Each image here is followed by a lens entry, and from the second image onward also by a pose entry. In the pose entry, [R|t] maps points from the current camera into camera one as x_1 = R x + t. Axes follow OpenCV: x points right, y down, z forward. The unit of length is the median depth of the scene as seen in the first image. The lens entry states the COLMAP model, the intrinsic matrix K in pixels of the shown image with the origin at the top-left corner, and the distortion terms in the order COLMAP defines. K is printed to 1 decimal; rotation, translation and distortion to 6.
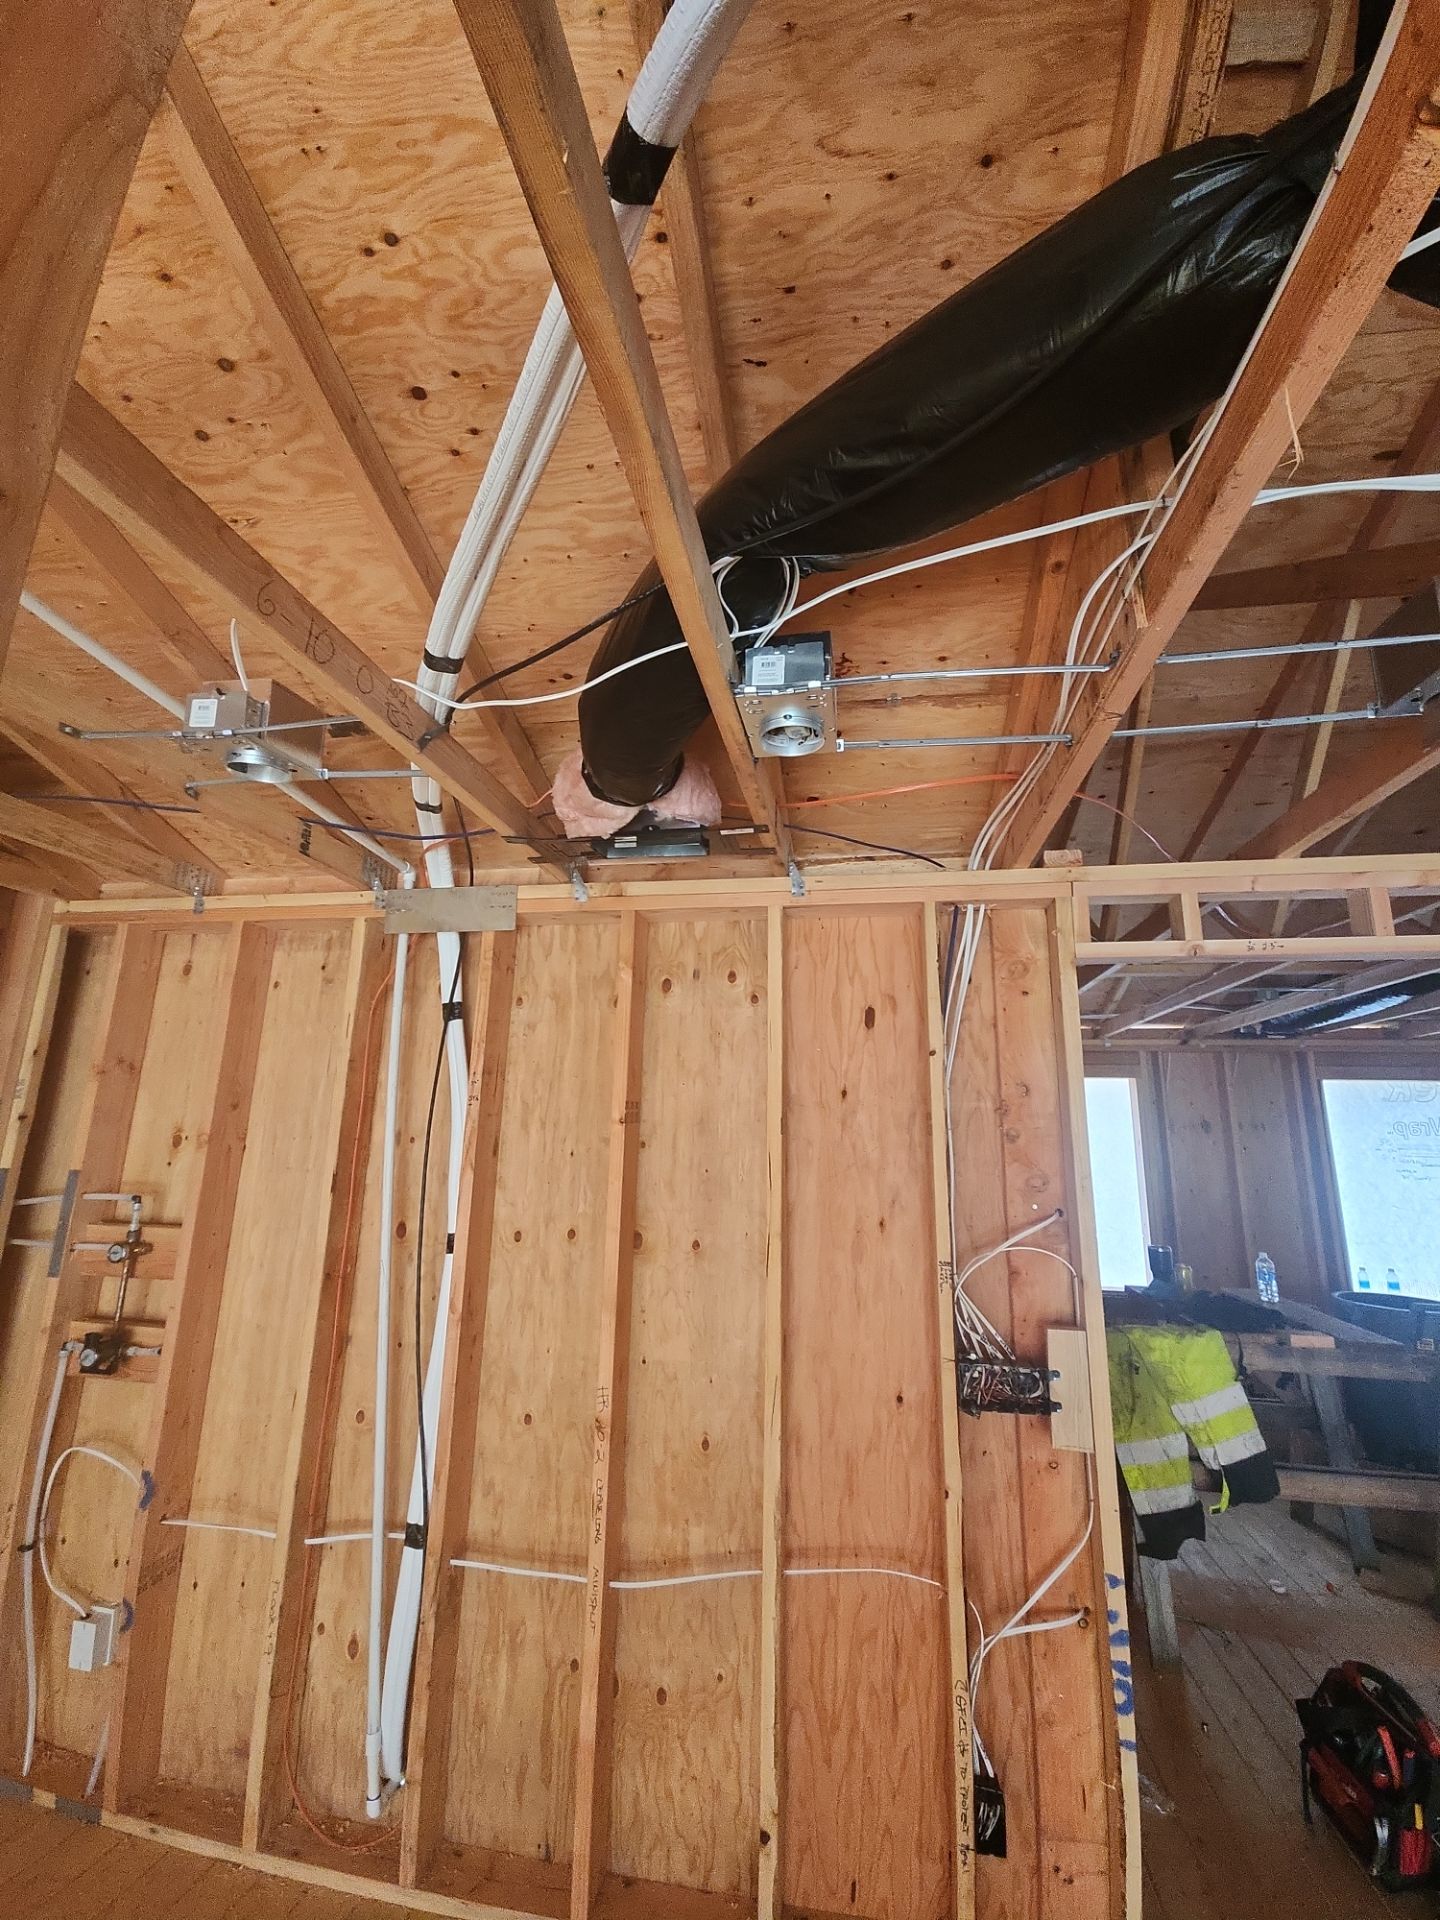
lens RADIAL K [[788.6, 0, 728.3], [0, 788.6, 961.7], [0, 0, 1]] dist [0.003520, 0.000312]
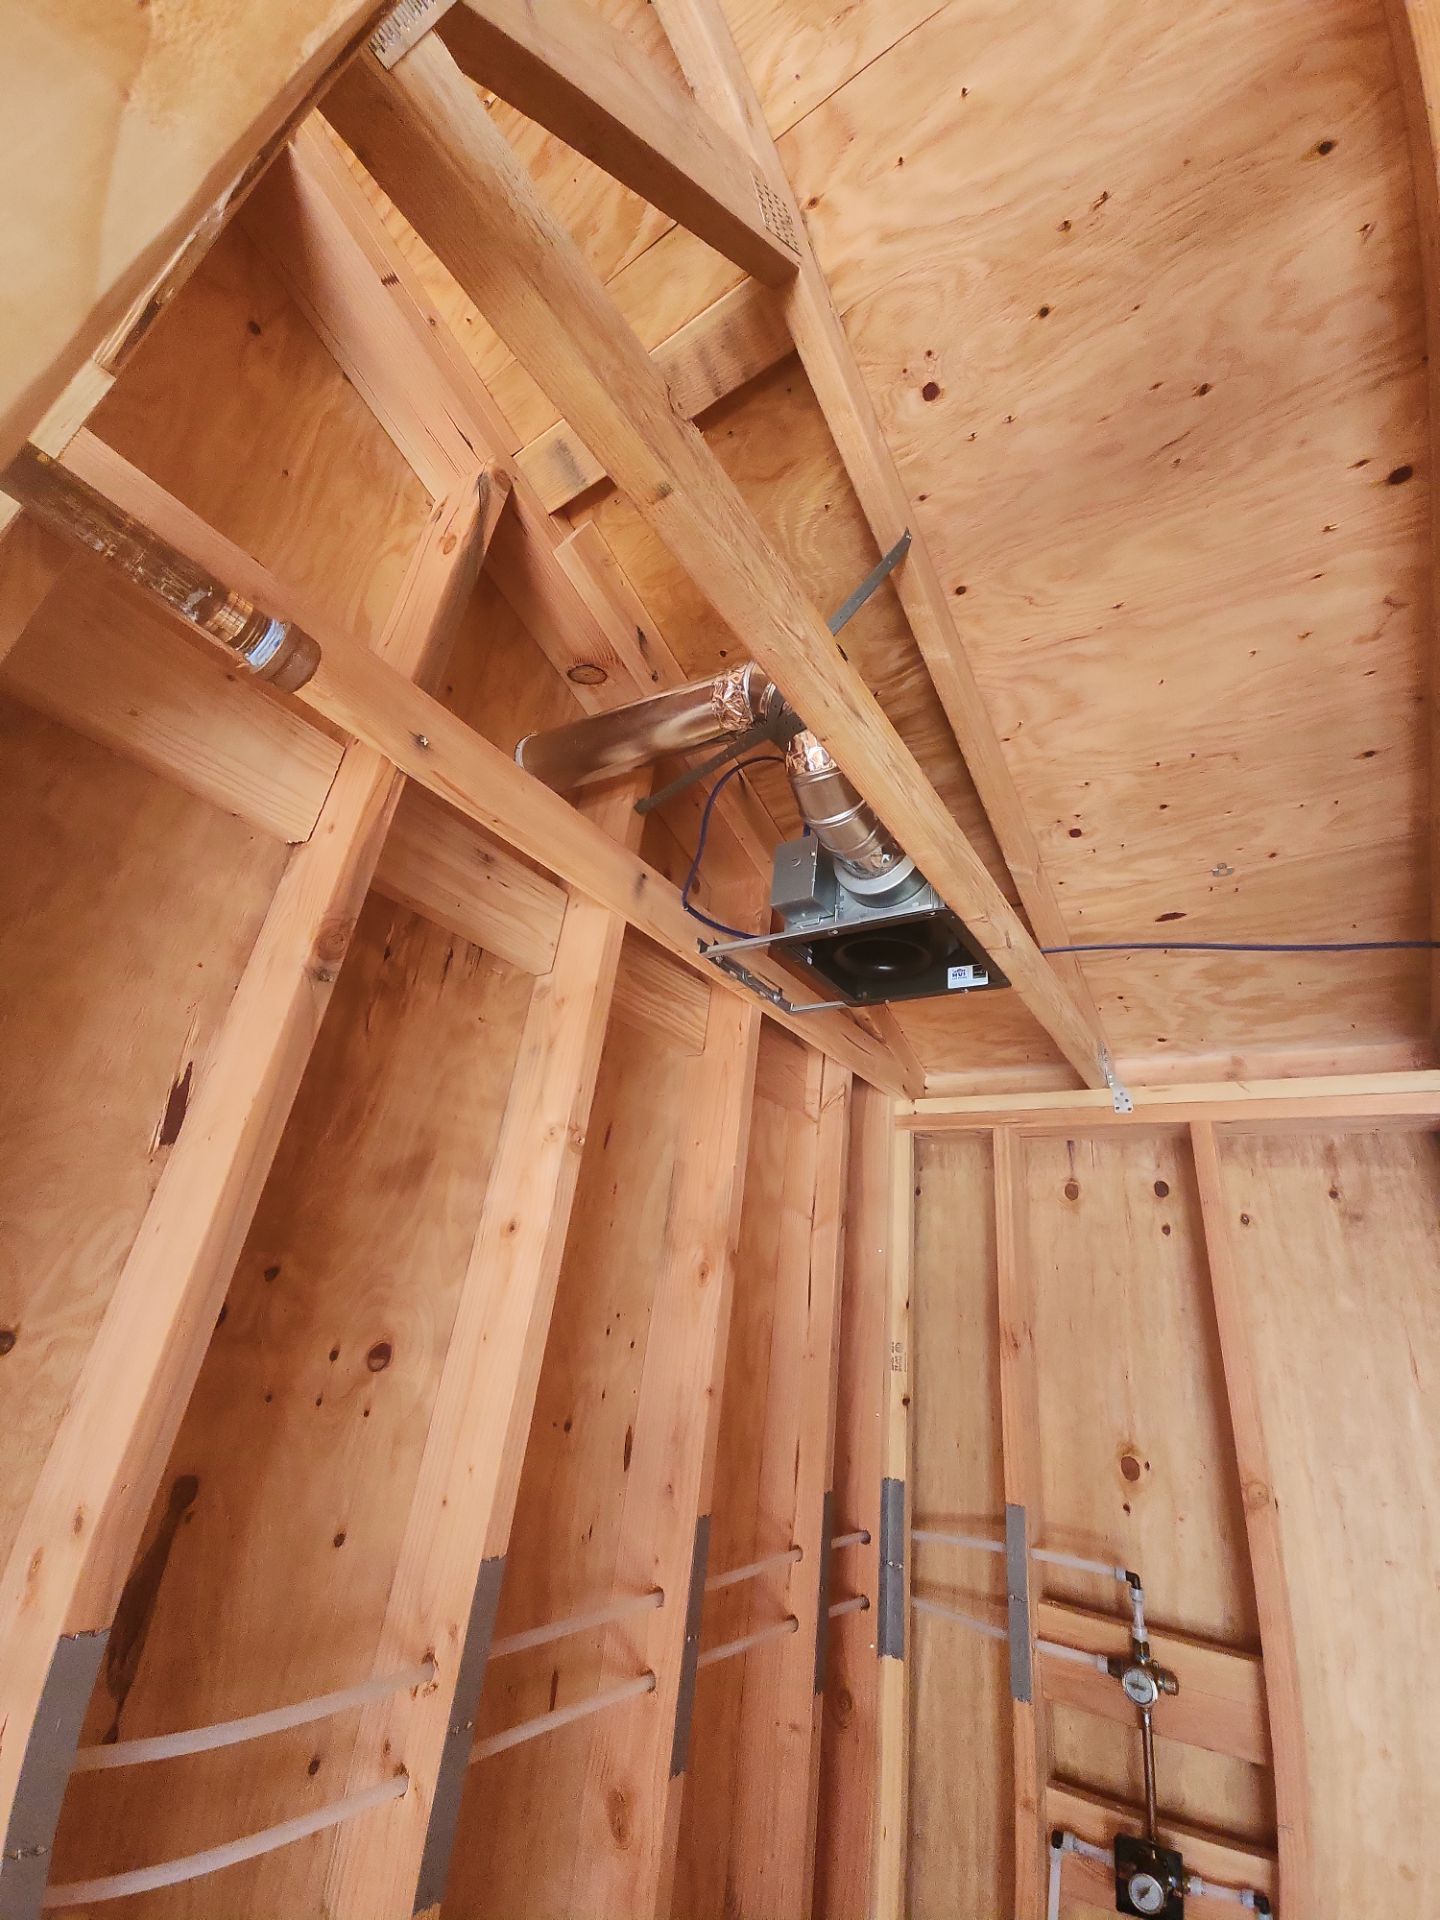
lens RADIAL K [[788.6, 0, 728.3], [0, 788.6, 961.7], [0, 0, 1]] dist [0.003520, 0.000312]
pose [[0.910300, -0.098772, -0.401992, -0.677201], [0.000399, 0.971325, -0.237756, -0.022974], [0.413949, 0.216269, 0.884236, 0.192623]]
